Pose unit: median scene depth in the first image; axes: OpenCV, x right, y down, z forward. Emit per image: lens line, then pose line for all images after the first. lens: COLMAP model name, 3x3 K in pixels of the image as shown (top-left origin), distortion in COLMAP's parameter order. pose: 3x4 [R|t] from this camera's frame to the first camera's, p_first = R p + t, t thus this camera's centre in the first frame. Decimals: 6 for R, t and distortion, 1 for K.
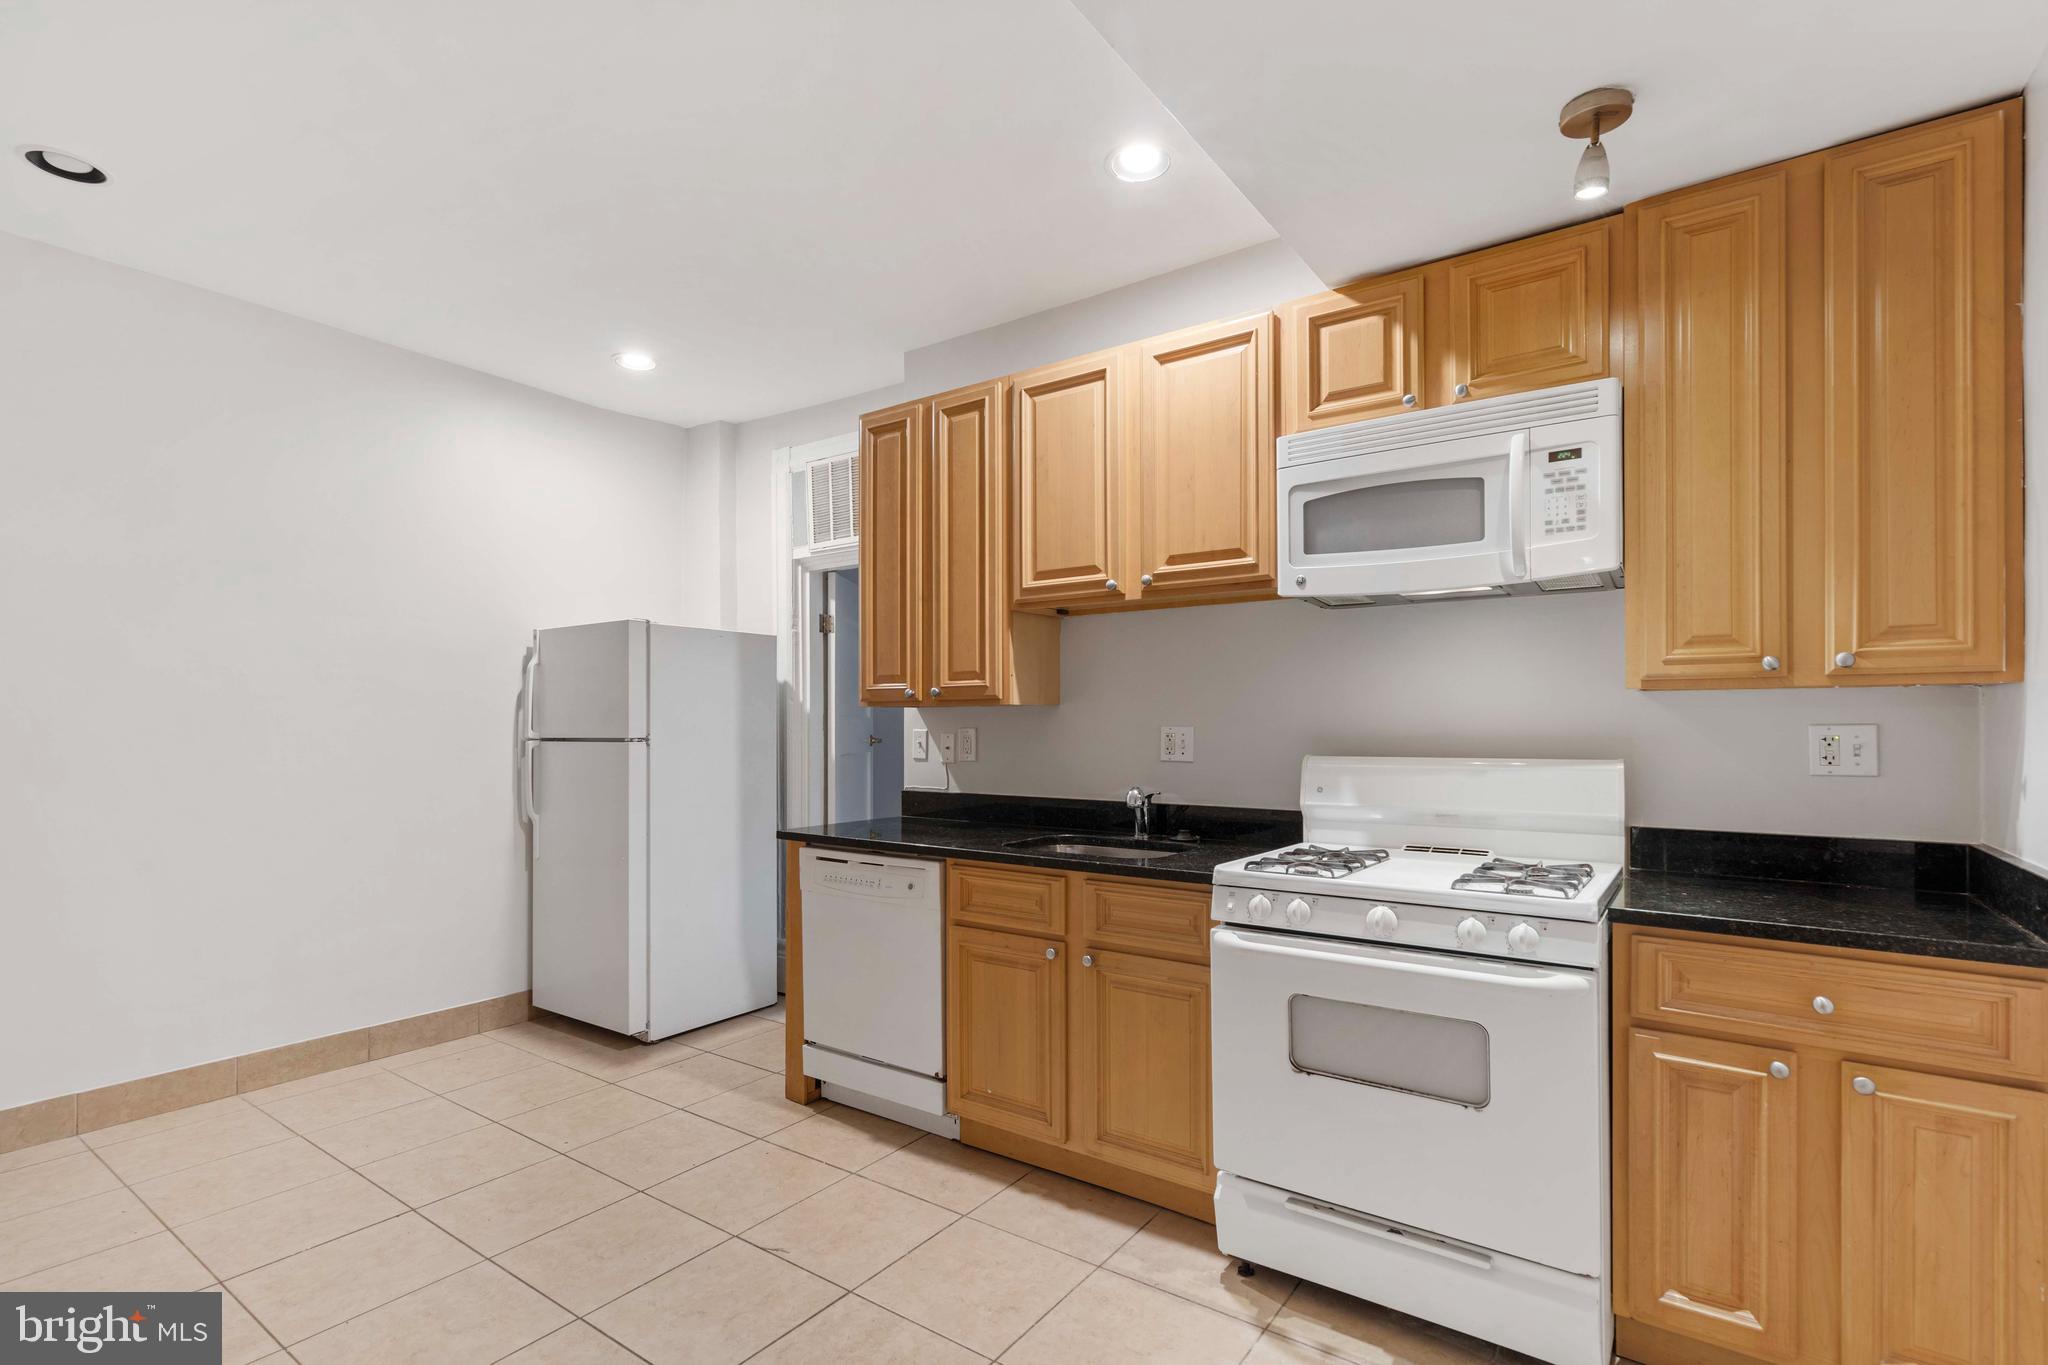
lens RADIAL K [[950.5, 0, 1013.4], [0, 950.5, 730.0], [0, 0, 1]] dist [-0.000413, 0.000747]
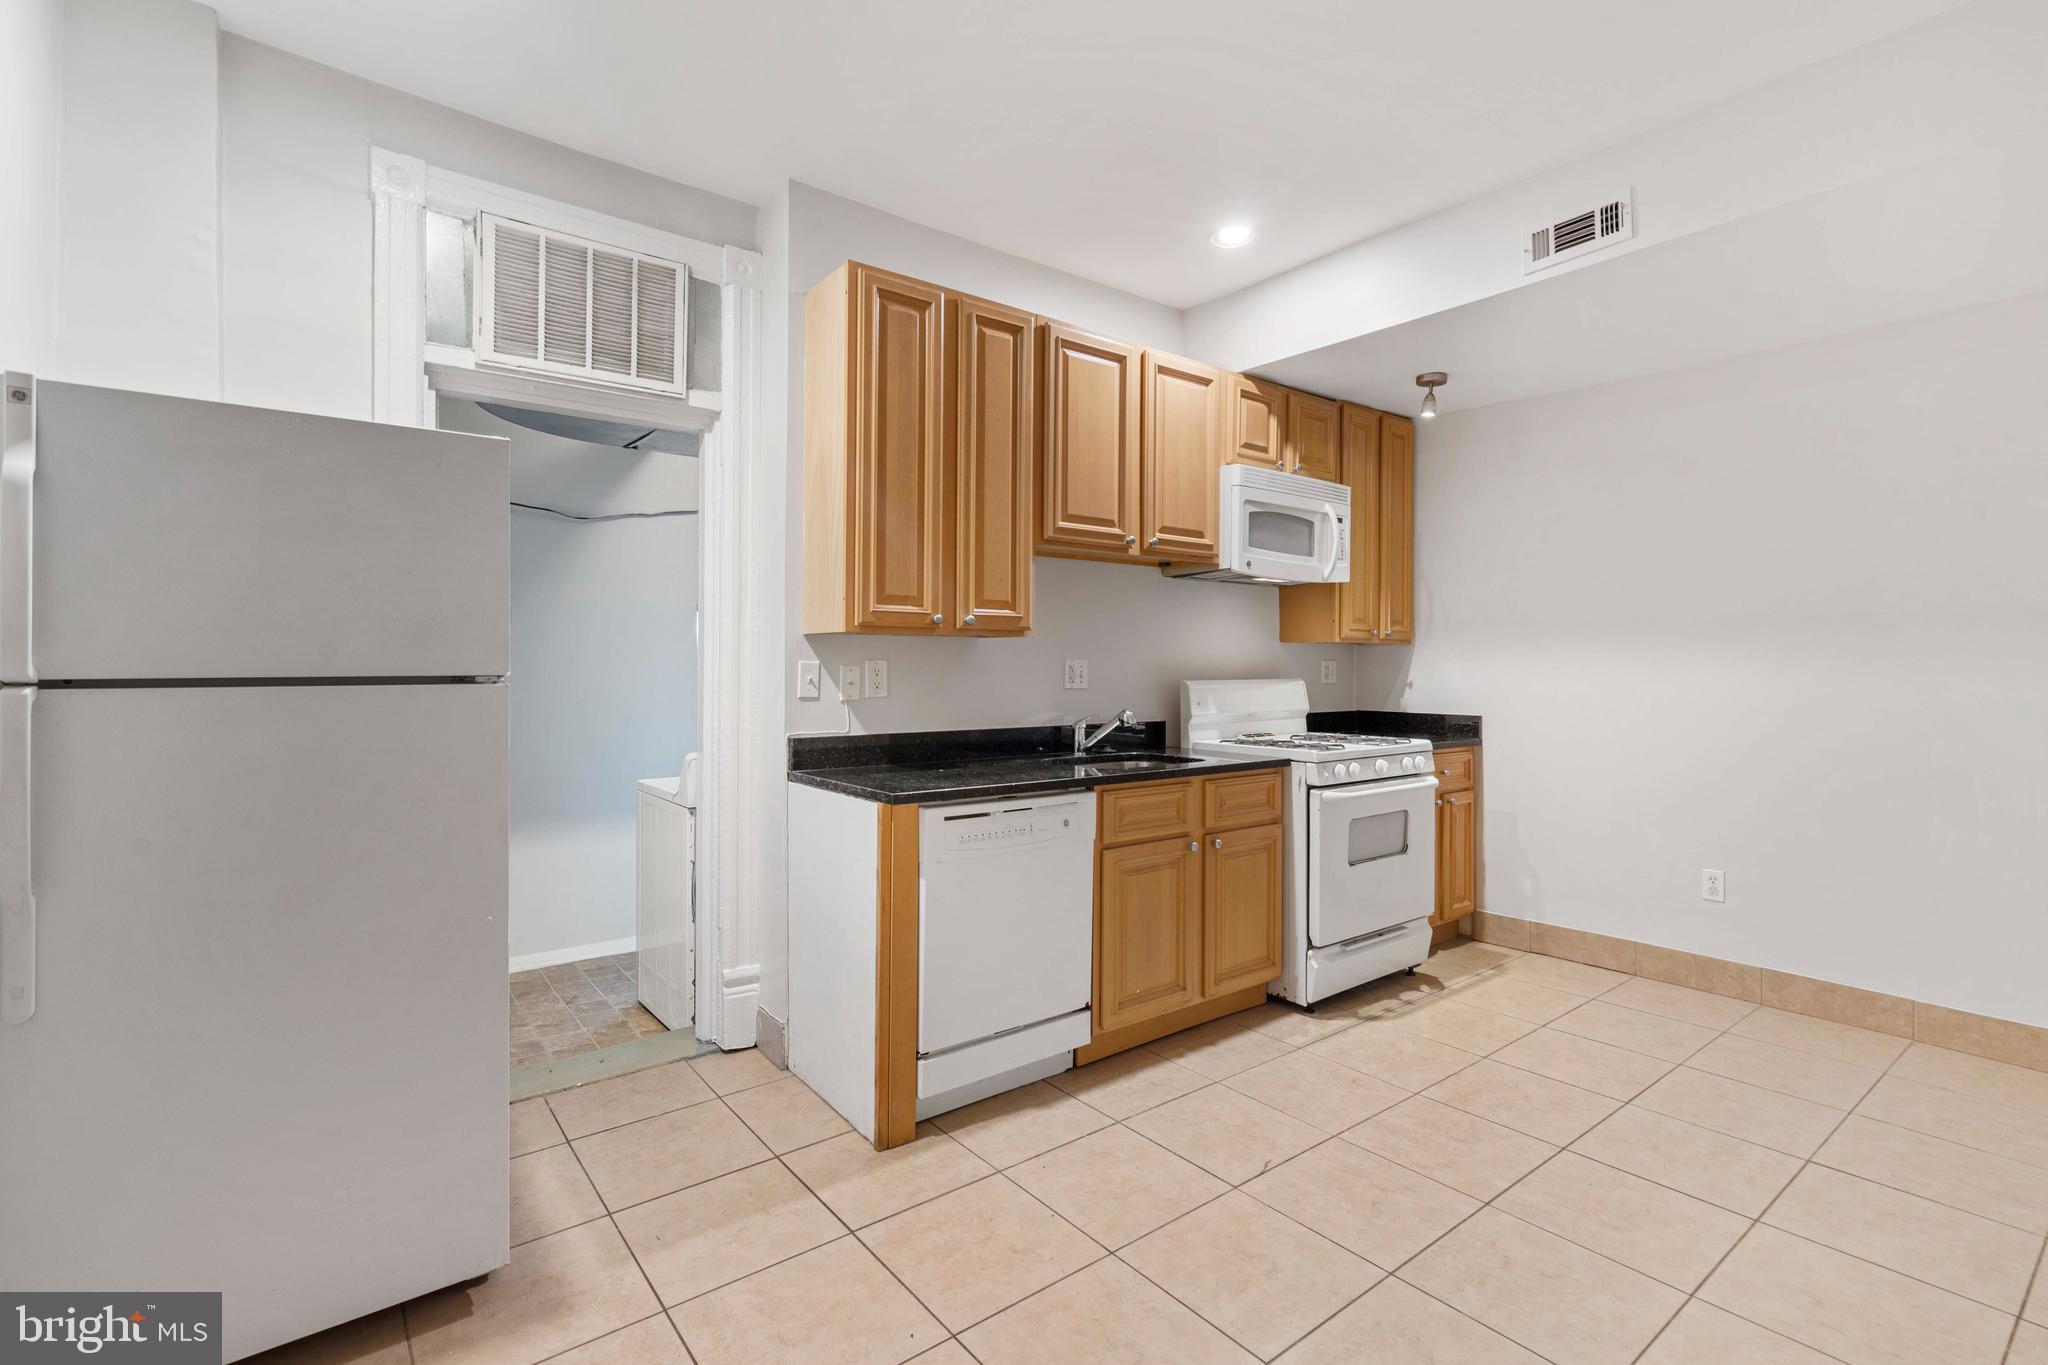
lens RADIAL K [[950.5, 0, 1023.0], [0, 950.5, 669.0], [0, 0, 1]] dist [-0.000413, 0.000747]
pose [[0.284610, -0.003345, 0.958637, -1.100592], [0.000926, 0.999994, 0.003214, 0.004833], [-0.958643, -0.000027, 0.284612, 0.806814]]
